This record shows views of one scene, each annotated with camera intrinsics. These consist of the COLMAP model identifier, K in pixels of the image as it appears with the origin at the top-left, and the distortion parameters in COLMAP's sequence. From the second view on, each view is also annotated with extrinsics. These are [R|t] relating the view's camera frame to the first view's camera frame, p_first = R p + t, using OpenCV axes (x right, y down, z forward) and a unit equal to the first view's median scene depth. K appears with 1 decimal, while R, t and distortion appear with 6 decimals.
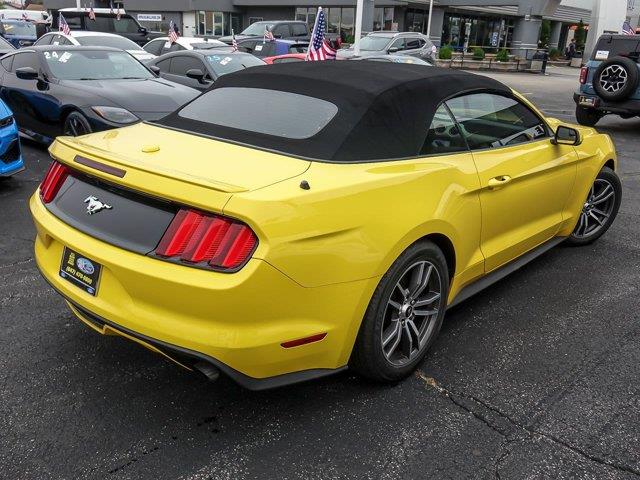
lens RADIAL K [[574.9, 0, 320.0], [0, 574.9, 240.0], [0, 0, 1]] dist [0.013862, 0.004895]
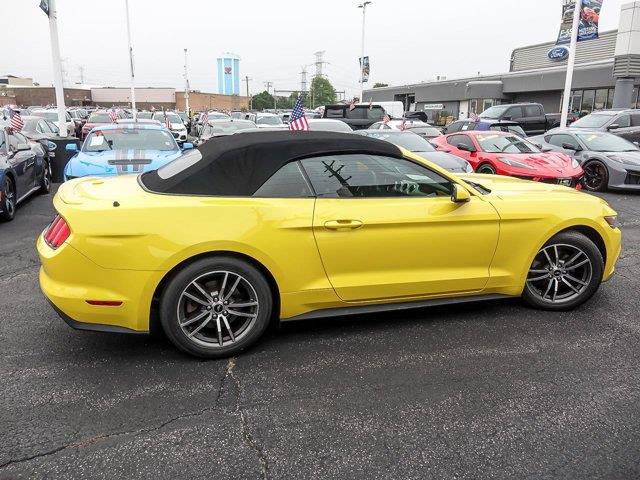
lens RADIAL K [[497.1, 0, 320.0], [0, 497.1, 240.0], [0, 0, 1]] dist [0.003664, -0.003101]
pose [[0.855548, 0.092880, -0.509324, 0.598030], [-0.146437, 0.987016, -0.065989, 0.005701], [0.496582, 0.131041, 0.858041, 0.060457]]
